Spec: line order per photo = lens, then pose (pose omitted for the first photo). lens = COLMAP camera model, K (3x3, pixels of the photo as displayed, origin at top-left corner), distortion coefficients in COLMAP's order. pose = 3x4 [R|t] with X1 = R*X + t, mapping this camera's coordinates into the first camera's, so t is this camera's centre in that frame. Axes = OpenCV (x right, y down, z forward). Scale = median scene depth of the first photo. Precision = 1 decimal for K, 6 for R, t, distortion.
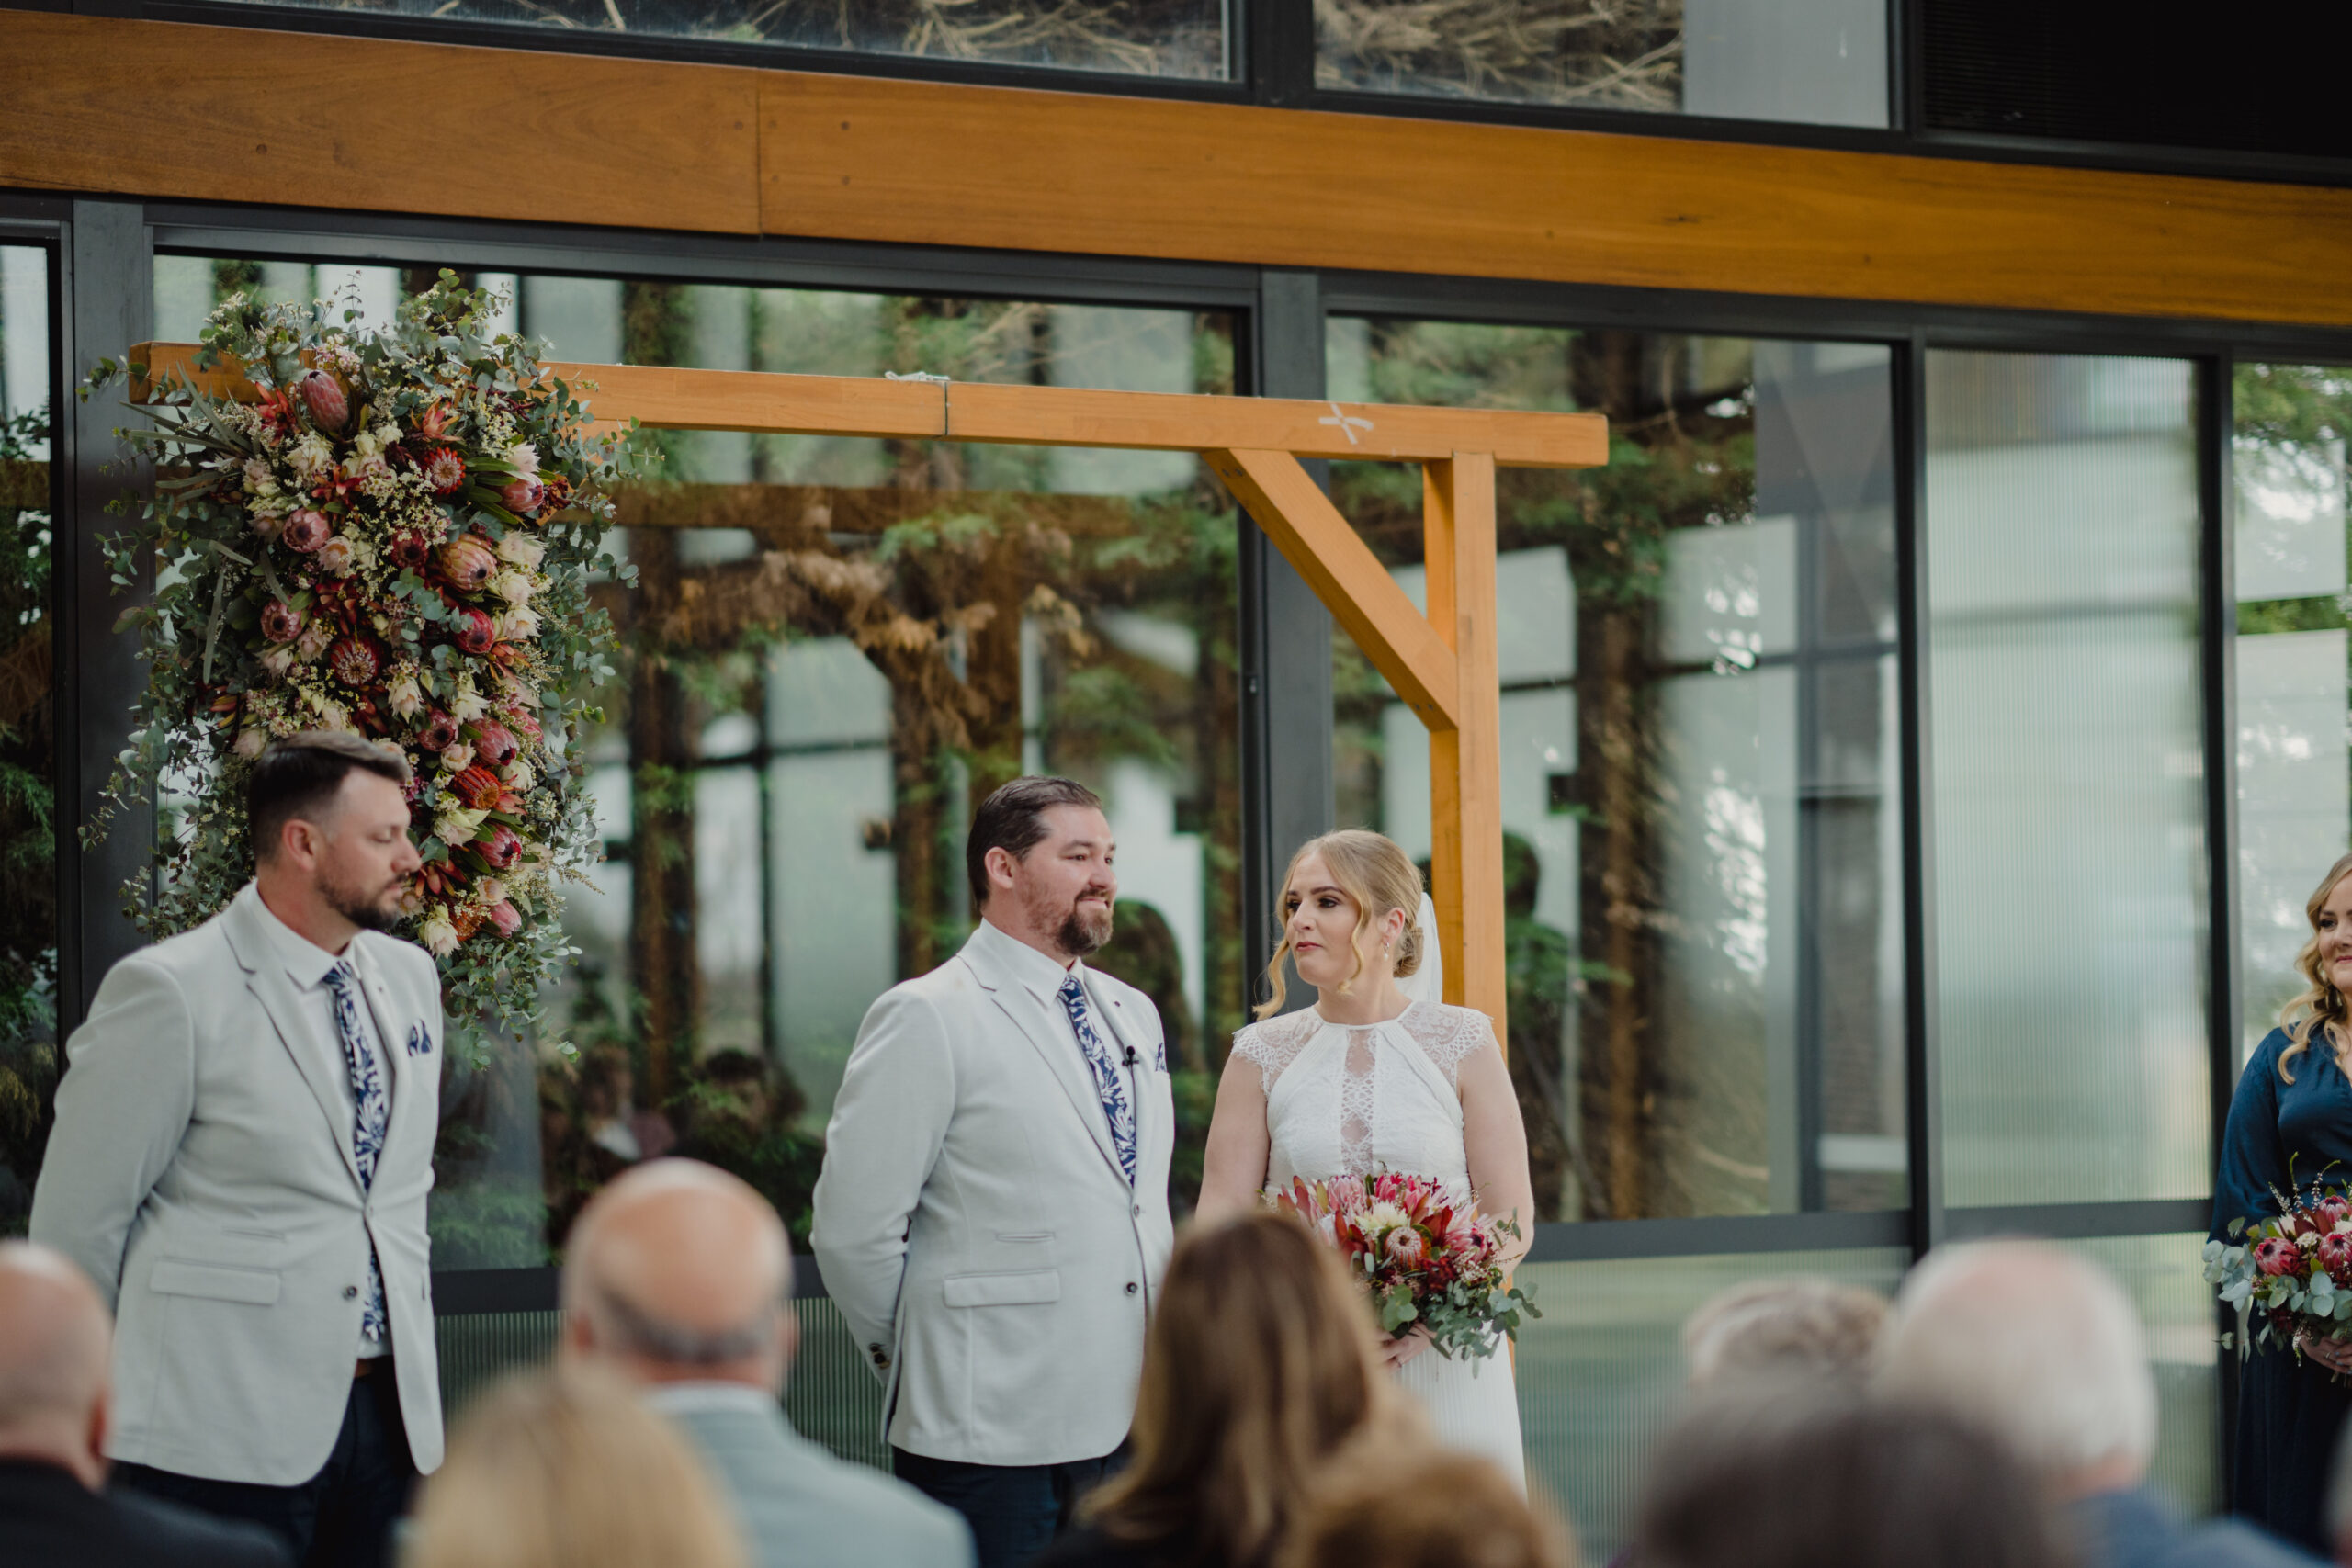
lens RADIAL K [[5708.3, 0, 1294.4], [0, 5708.3, 793.9], [0, 0, 1]] dist [0.014758, 0.000000]
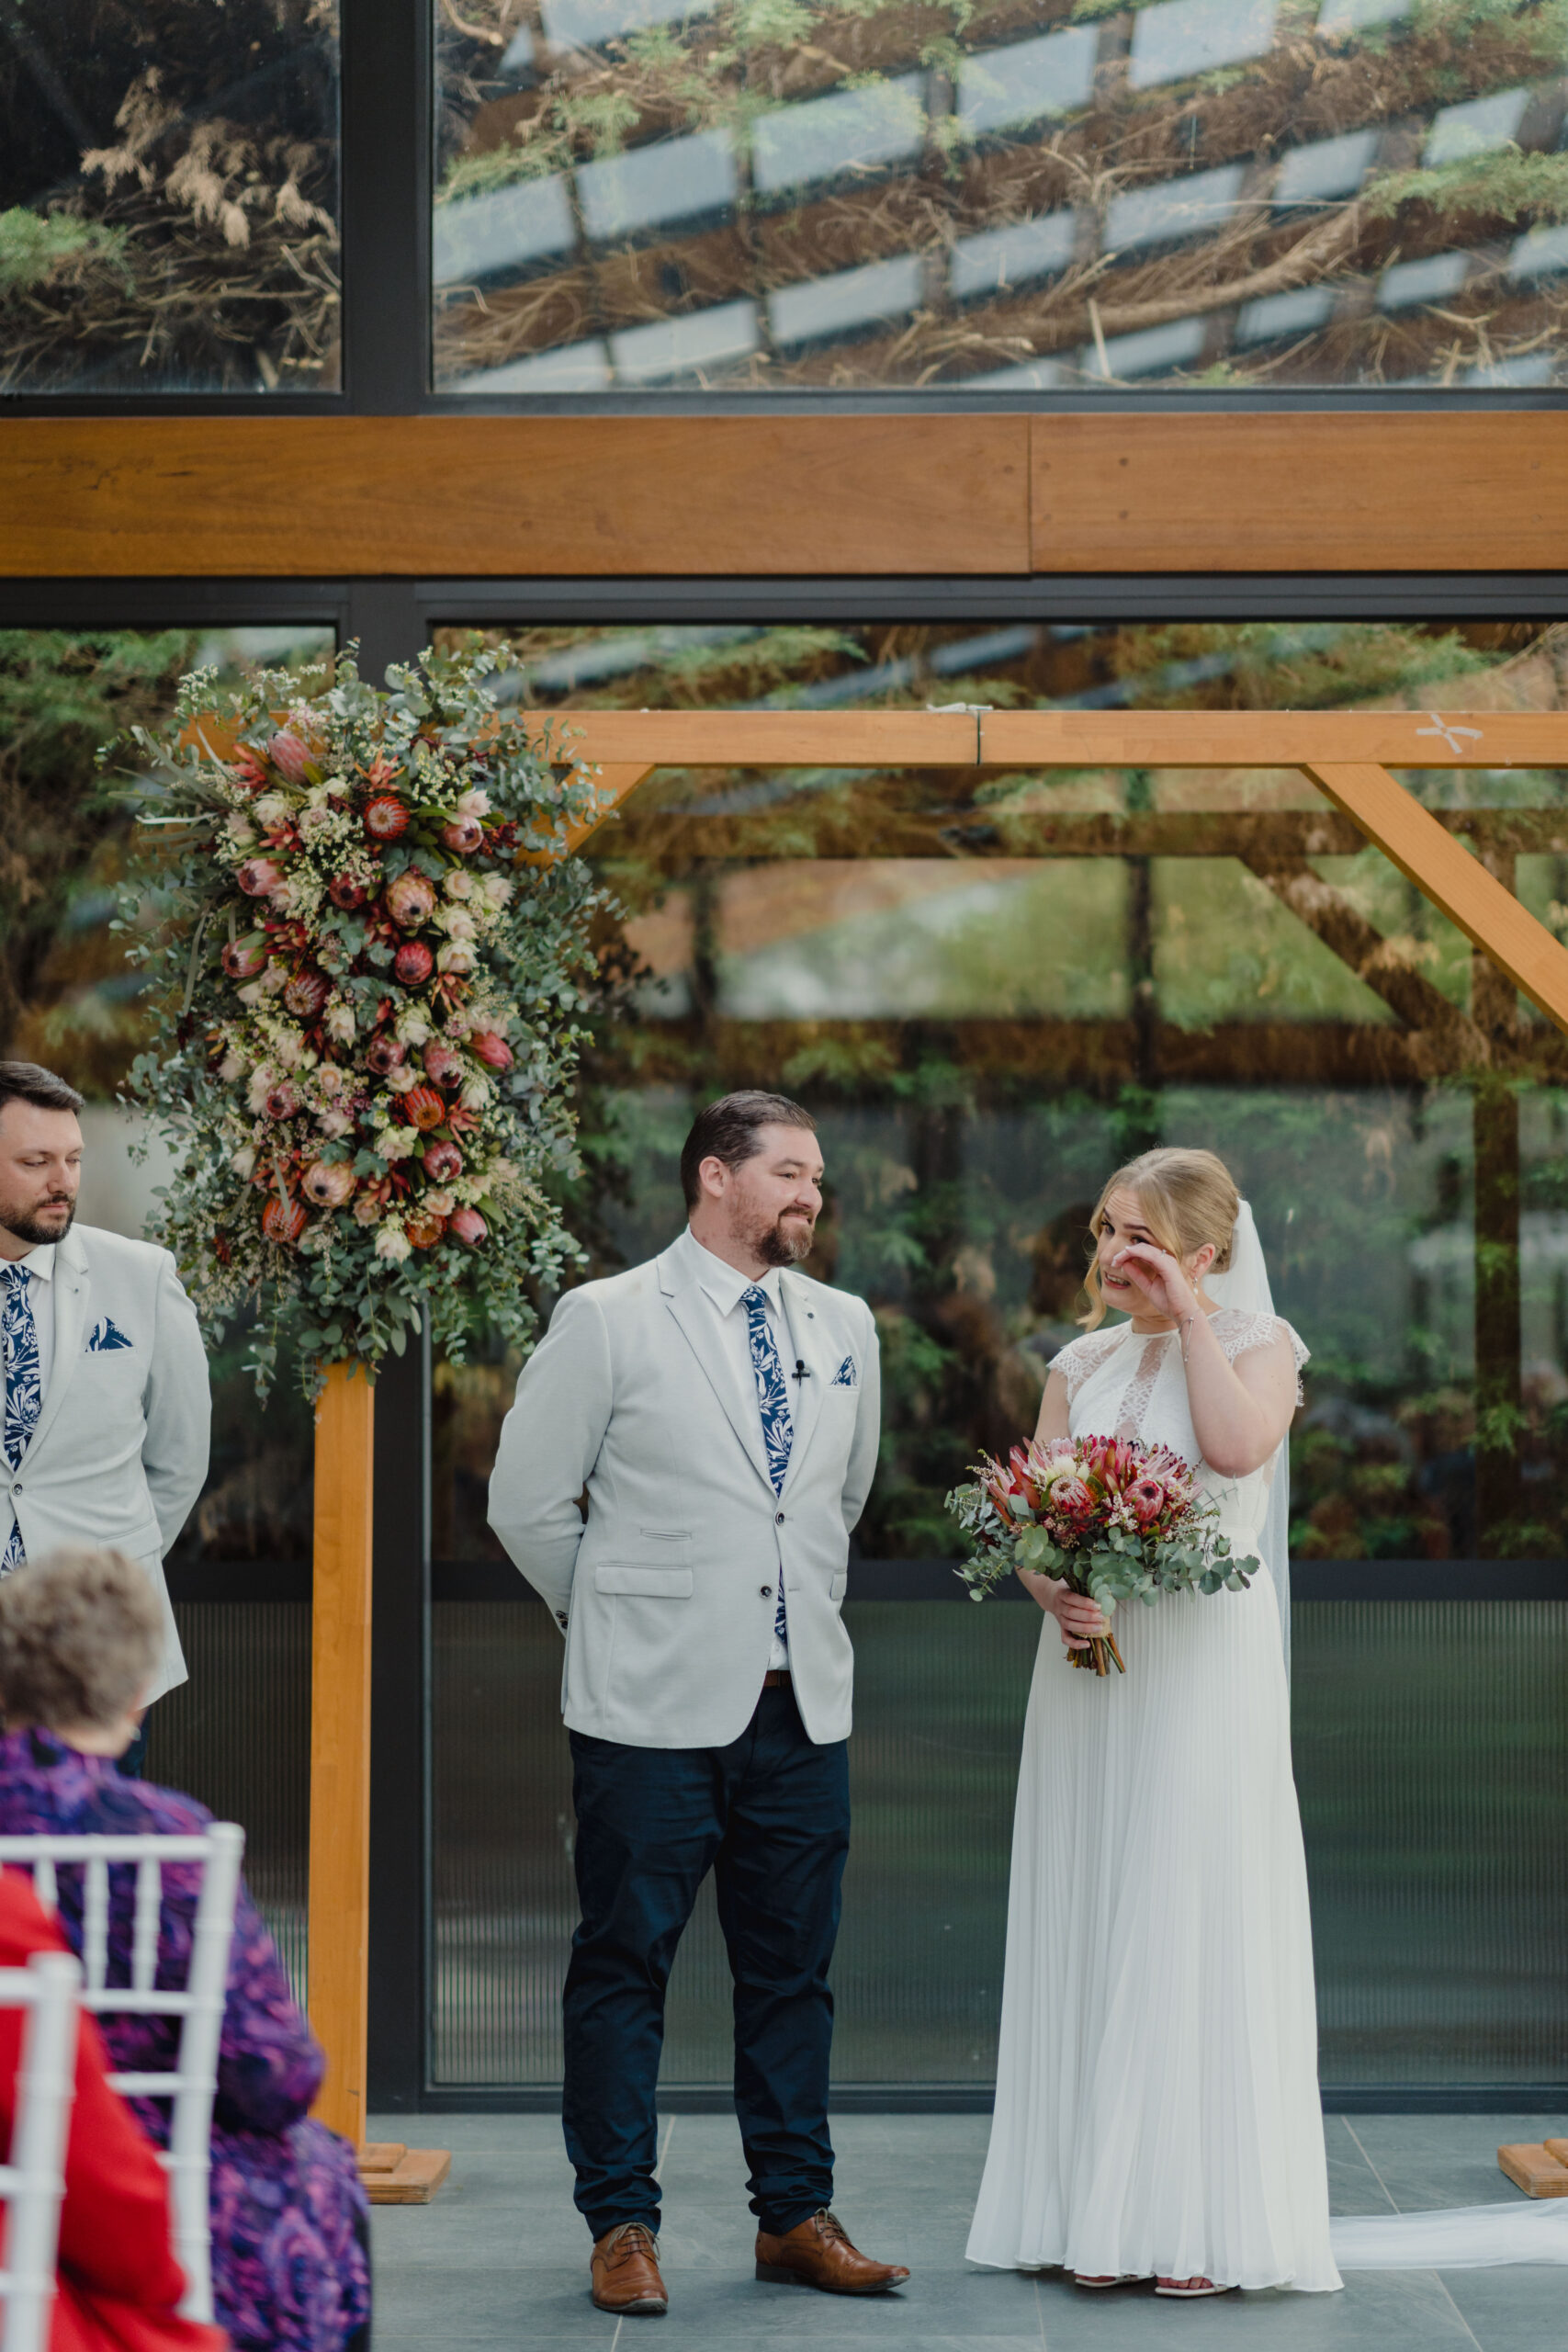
lens RADIAL K [[5708.3, 0, 847.2], [0, 5708.3, 1189.9], [0, 0, 1]] dist [0.014758, 0.000000]
pose [[0.847667, 0.001848, -0.530525, 0.508349], [0.005637, 0.999906, 0.012490, 0.001633], [0.530499, -0.013578, 0.847577, 0.117491]]
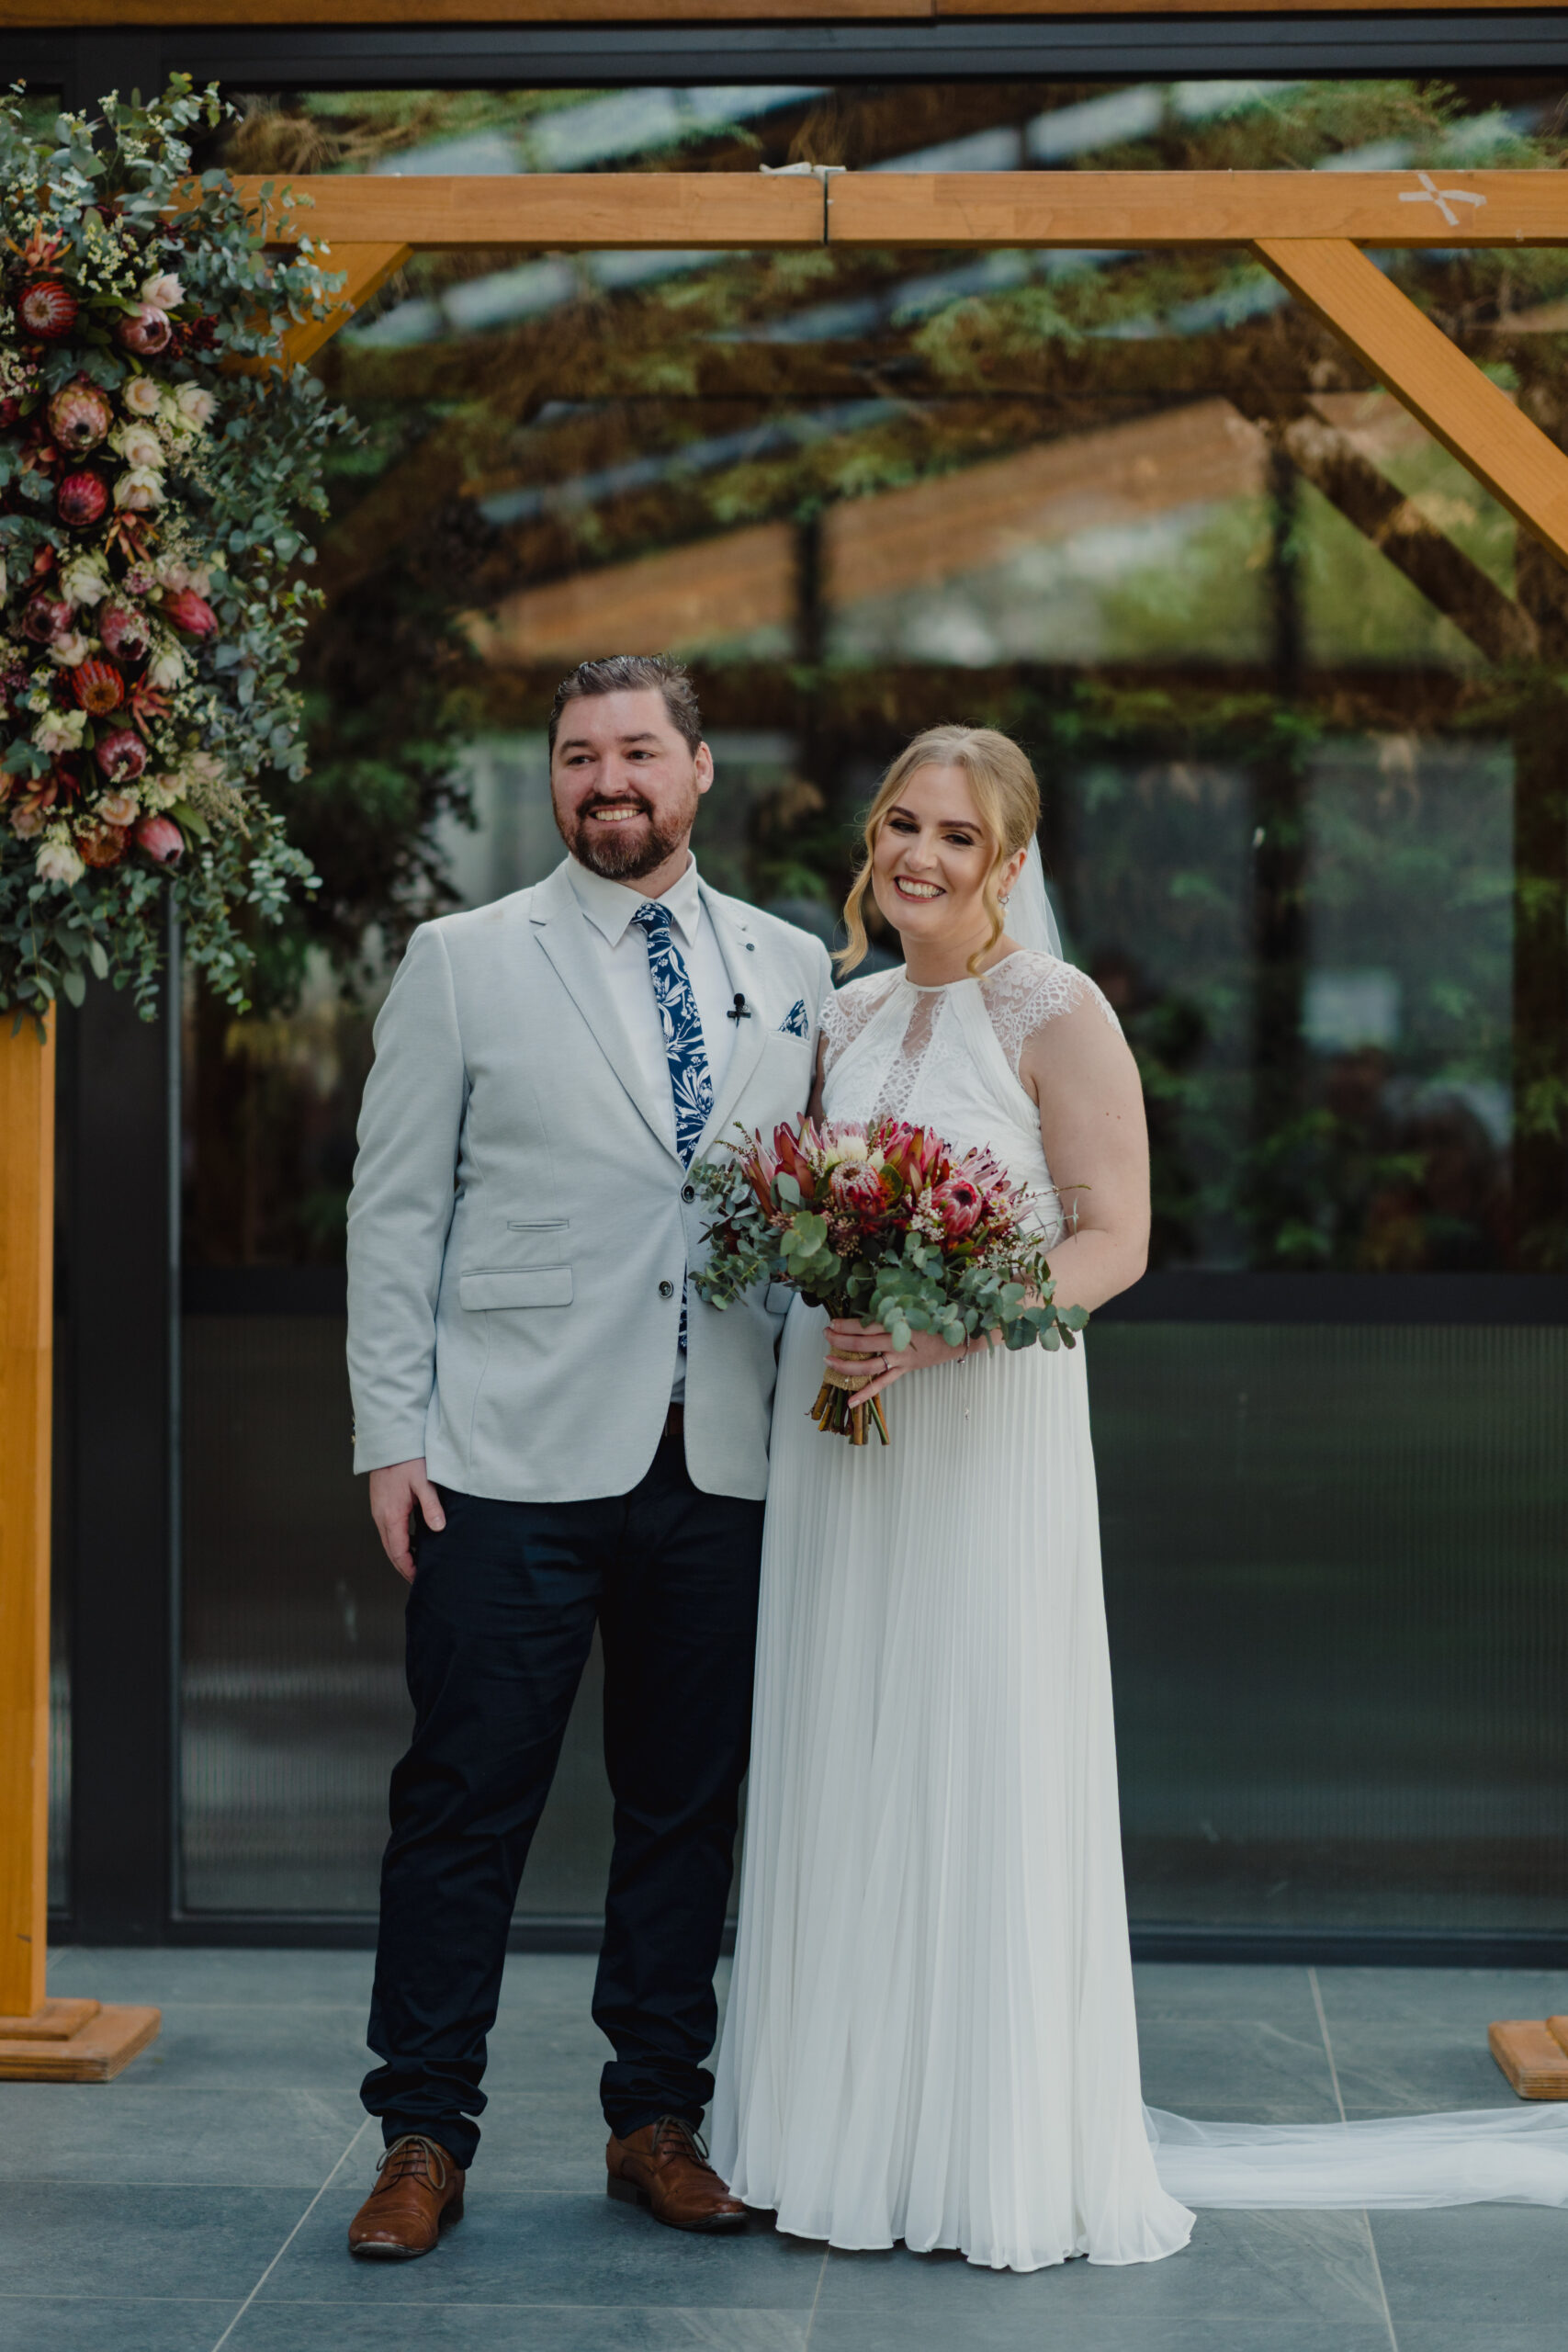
lens RADIAL K [[5708.3, 0, 622.6], [0, 5708.3, 1227.6], [0, 0, 1]] dist [0.014758, 0.000000]
pose [[0.805682, 0.041652, -0.590882, 0.427055], [0.003769, 0.997144, 0.075428, 0.015673], [0.592336, -0.062998, 0.803224, 0.361859]]
